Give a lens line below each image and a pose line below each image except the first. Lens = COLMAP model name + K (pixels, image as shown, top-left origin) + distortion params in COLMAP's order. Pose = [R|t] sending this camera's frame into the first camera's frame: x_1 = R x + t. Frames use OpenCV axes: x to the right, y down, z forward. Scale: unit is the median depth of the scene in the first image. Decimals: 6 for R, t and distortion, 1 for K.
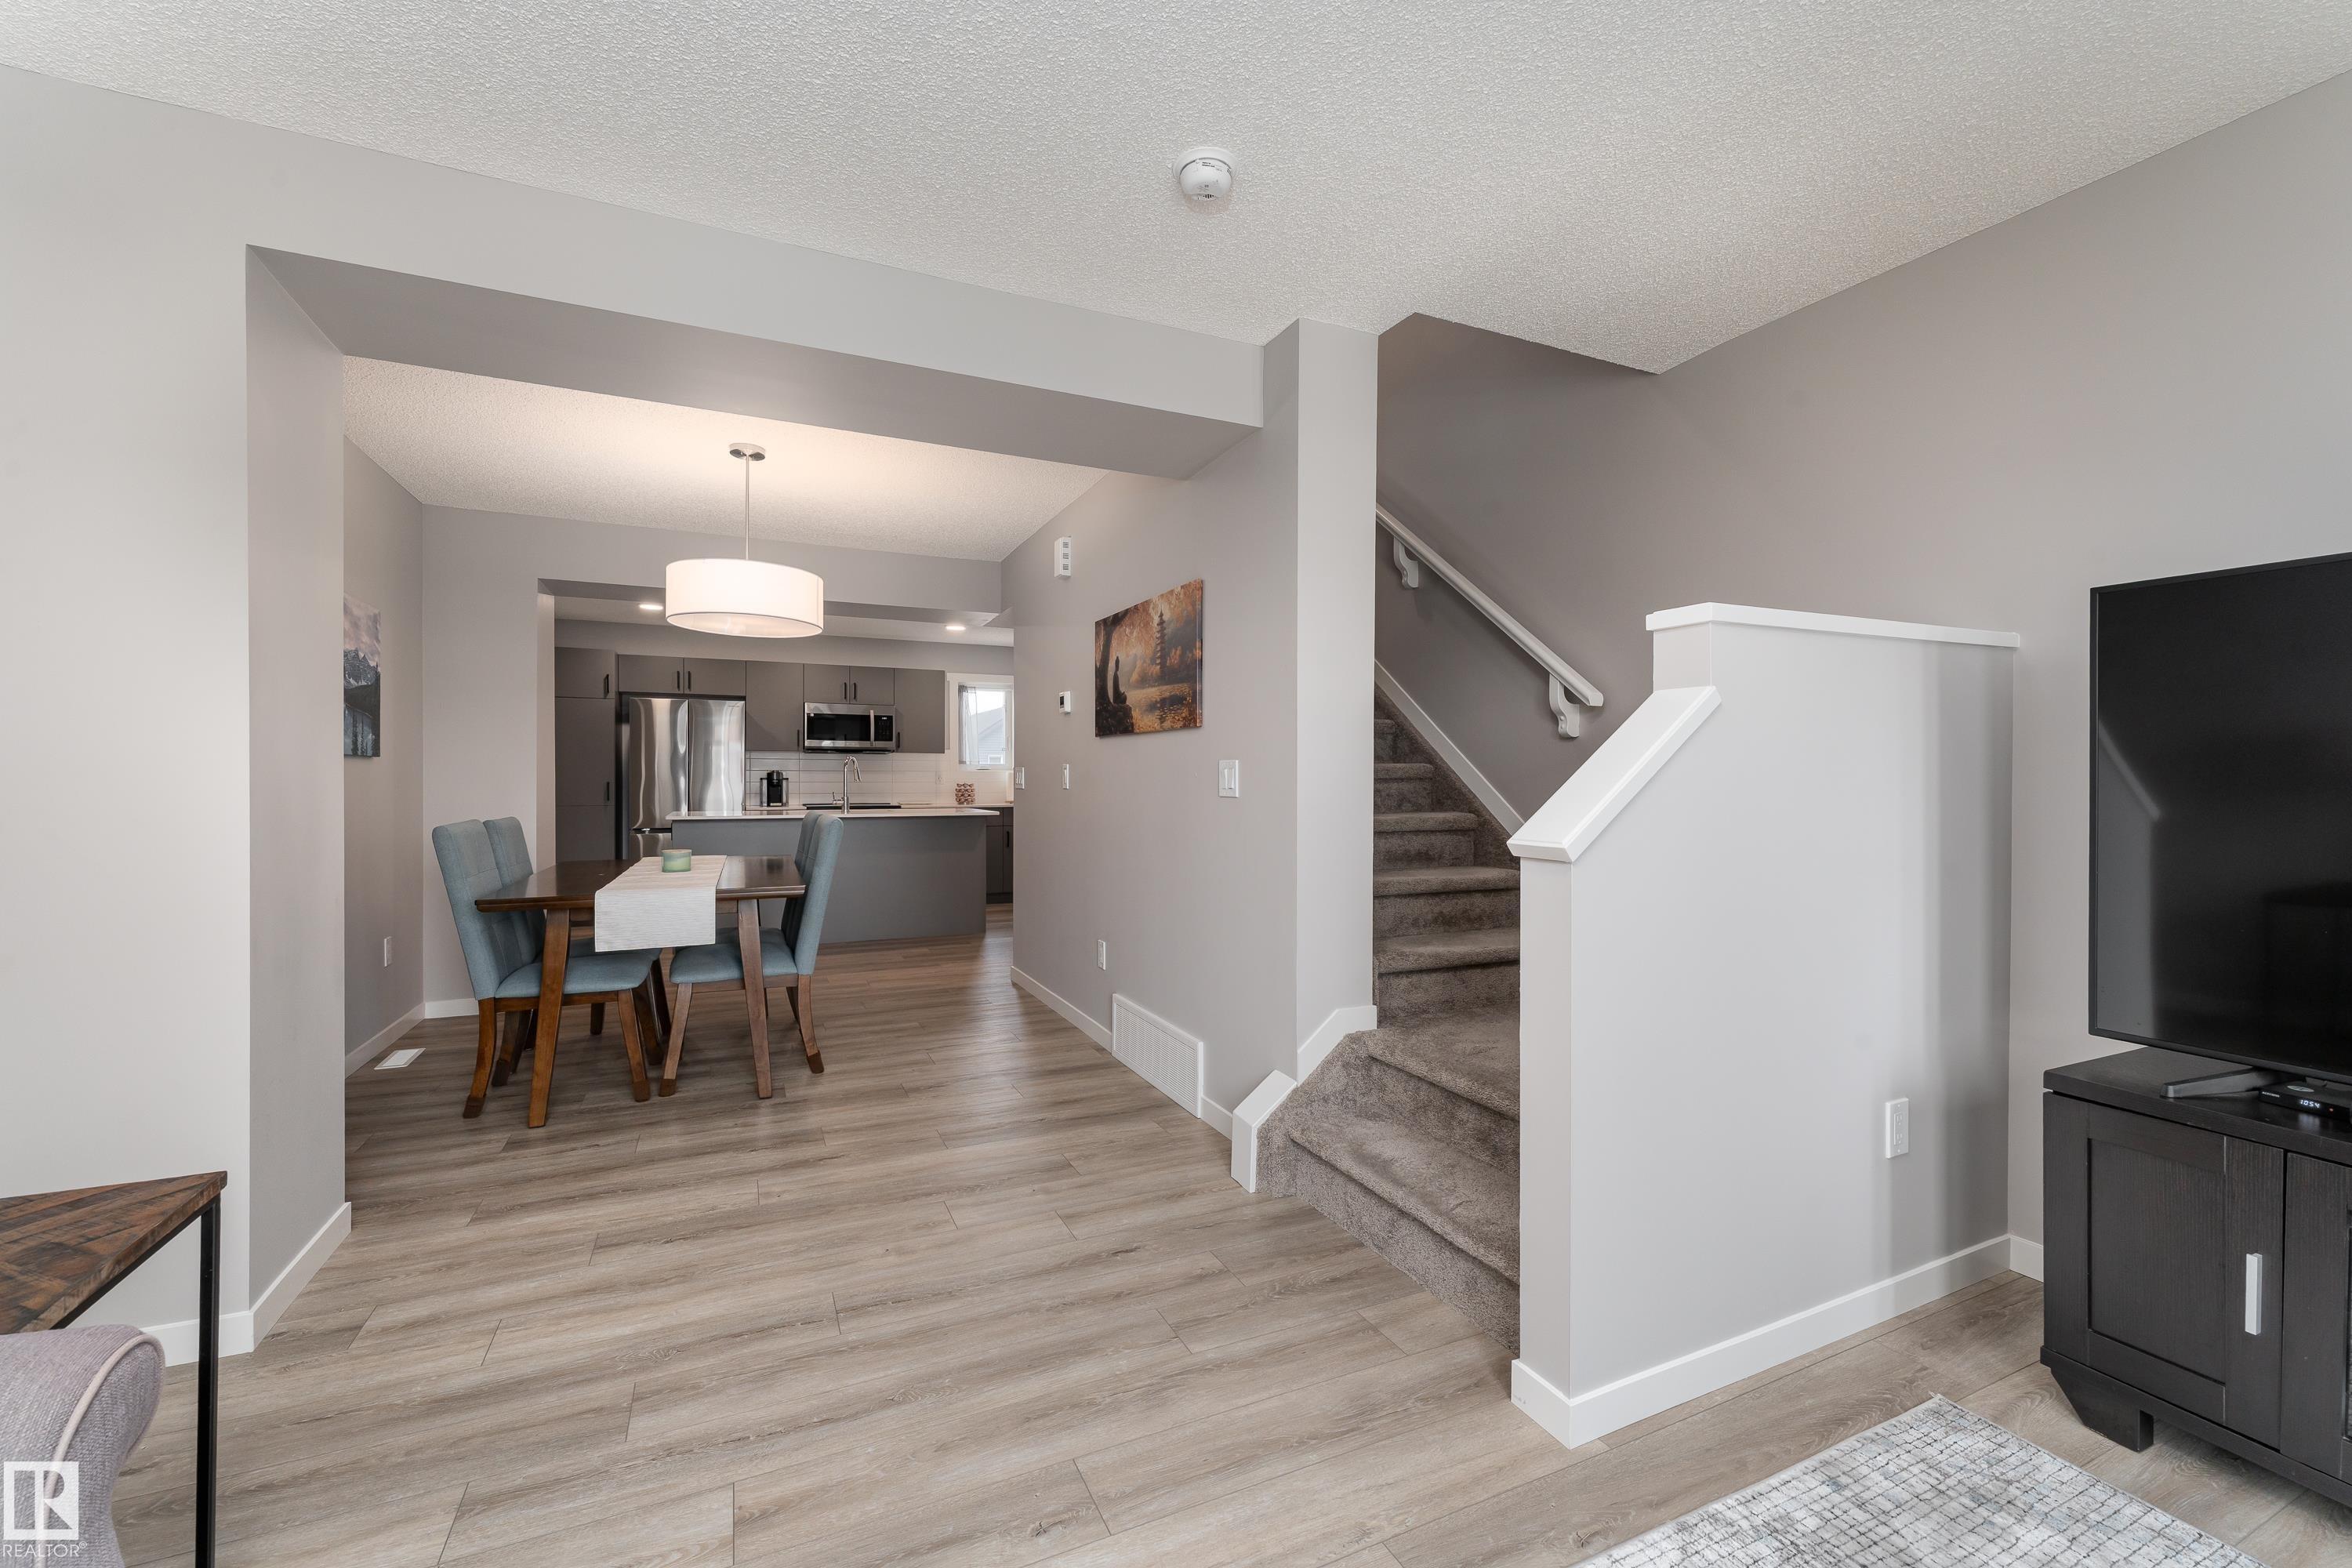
lens RADIAL K [[946.3, 0, 1179.3], [0, 946.3, 781.7], [0, 0, 1]] dist [0.000665, -0.000222]
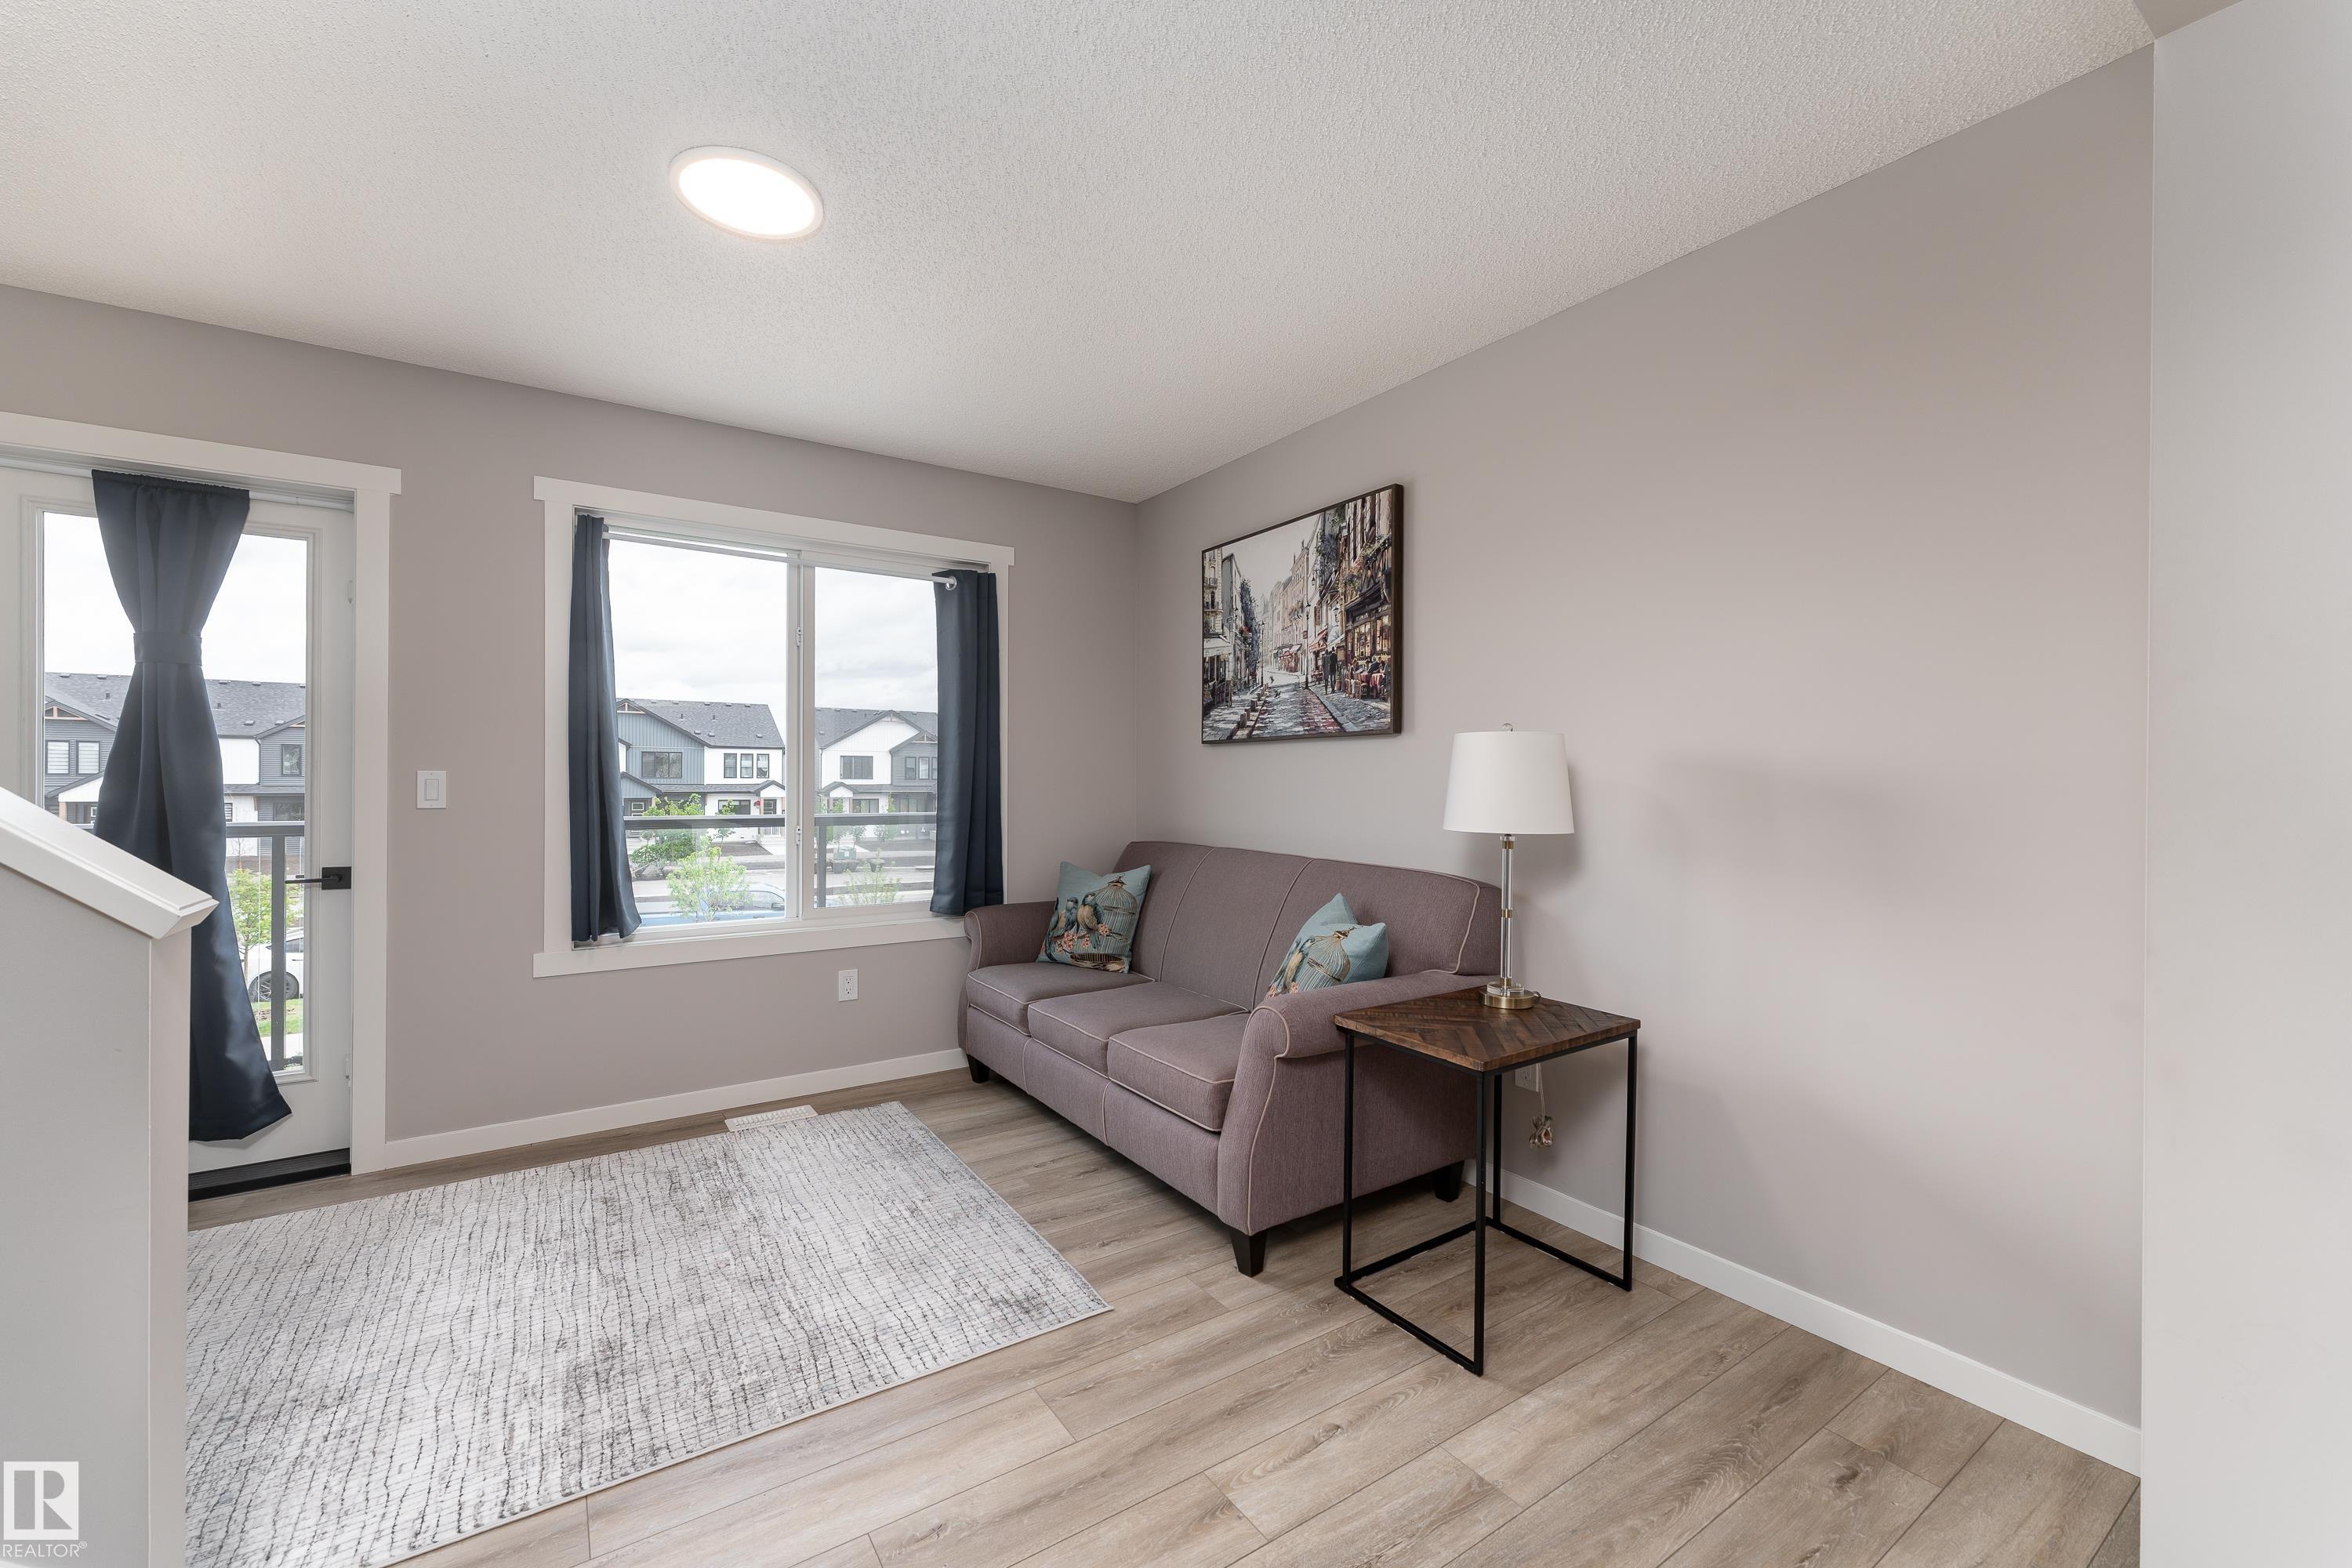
lens RADIAL K [[946.3, 0, 1179.3], [0, 946.3, 781.7], [0, 0, 1]] dist [0.000665, -0.000222]
pose [[-0.987801, -0.006947, -0.155564, -0.093136], [-0.008206, 0.999939, 0.007448, -0.014927], [0.155503, 0.008633, -0.987798, 0.794570]]
